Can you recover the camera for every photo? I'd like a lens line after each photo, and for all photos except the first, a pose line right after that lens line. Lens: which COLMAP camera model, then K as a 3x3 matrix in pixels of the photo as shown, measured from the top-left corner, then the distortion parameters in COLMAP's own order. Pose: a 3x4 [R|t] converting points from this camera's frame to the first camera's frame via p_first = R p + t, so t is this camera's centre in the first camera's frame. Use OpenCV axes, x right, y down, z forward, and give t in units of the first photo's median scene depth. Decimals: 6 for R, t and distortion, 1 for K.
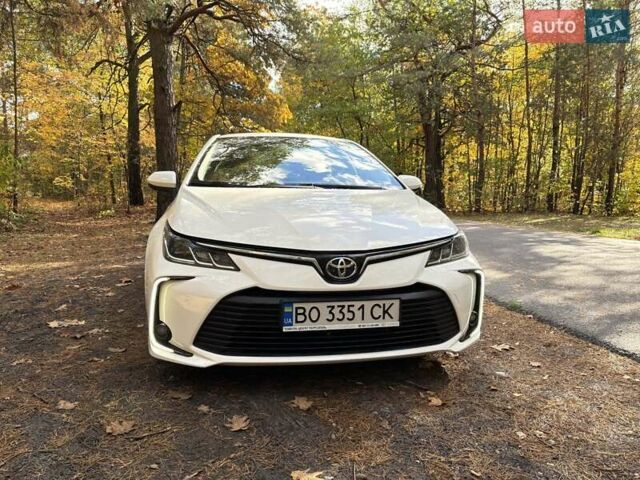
lens RADIAL K [[480.7, 0, 319.8], [0, 480.7, 243.0], [0, 0, 1]] dist [0.011191, -0.013594]
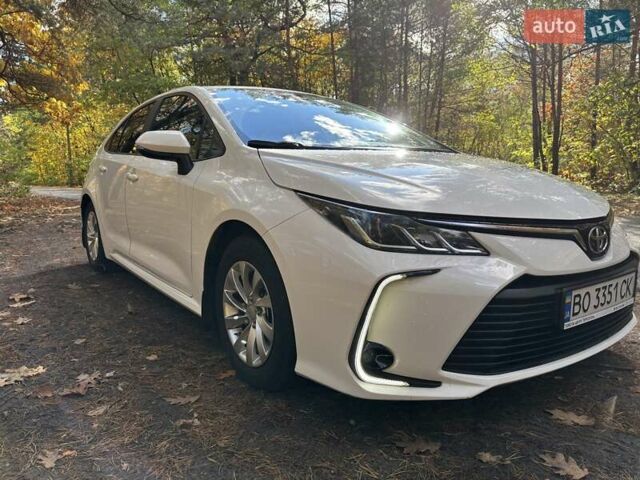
lens RADIAL K [[480.7, 0, 321.8], [0, 480.7, 235.9], [0, 0, 1]] dist [0.011191, -0.013594]
pose [[0.910729, -0.070885, 0.406876, -0.655102], [0.062110, 0.997464, 0.034752, -0.010395], [-0.408307, -0.006378, 0.912822, 0.429731]]
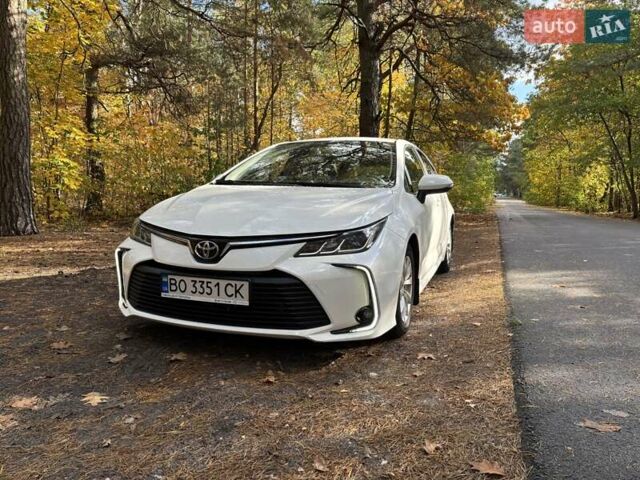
lens RADIAL K [[480.7, 0, 322.2], [0, 480.7, 245.1], [0, 0, 1]] dist [0.011191, -0.013594]
pose [[0.853911, 0.059974, -0.516952, 0.850156], [-0.064739, 0.997863, 0.008829, 0.010104], [0.516376, 0.025928, 0.855969, 0.121423]]
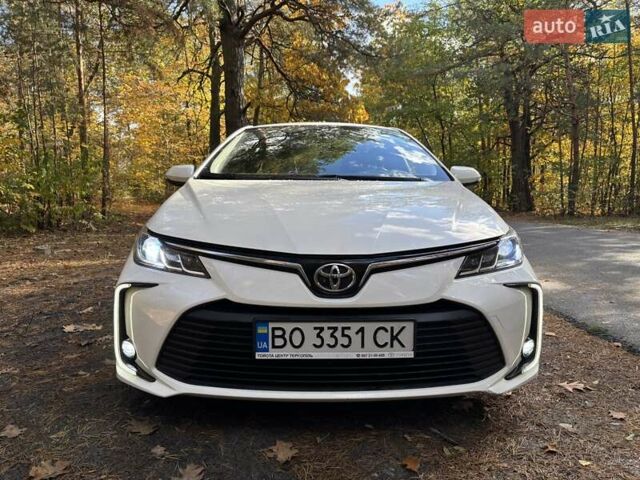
lens RADIAL K [[480.7, 0, 323.1], [0, 480.7, 236.7], [0, 0, 1]] dist [0.011191, -0.013594]
pose [[0.986129, 0.009616, -0.165704, 0.143271], [-0.013083, 0.999717, -0.019850, 0.002341], [0.165466, 0.021742, 0.985976, 0.229978]]
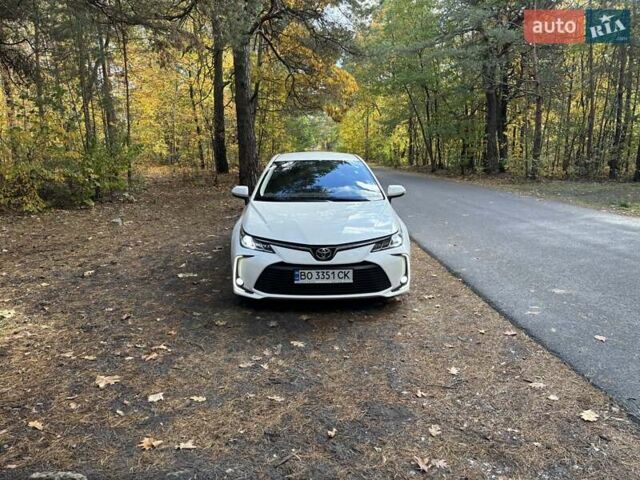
lens RADIAL K [[480.7, 0, 323.1], [0, 480.7, 235.0], [0, 0, 1]] dist [0.011191, -0.013594]
pose [[0.987850, 0.016380, -0.154547, 0.336537], [-0.004647, 0.997099, 0.075974, -0.170323], [0.155343, -0.074332, 0.985060, -0.945314]]
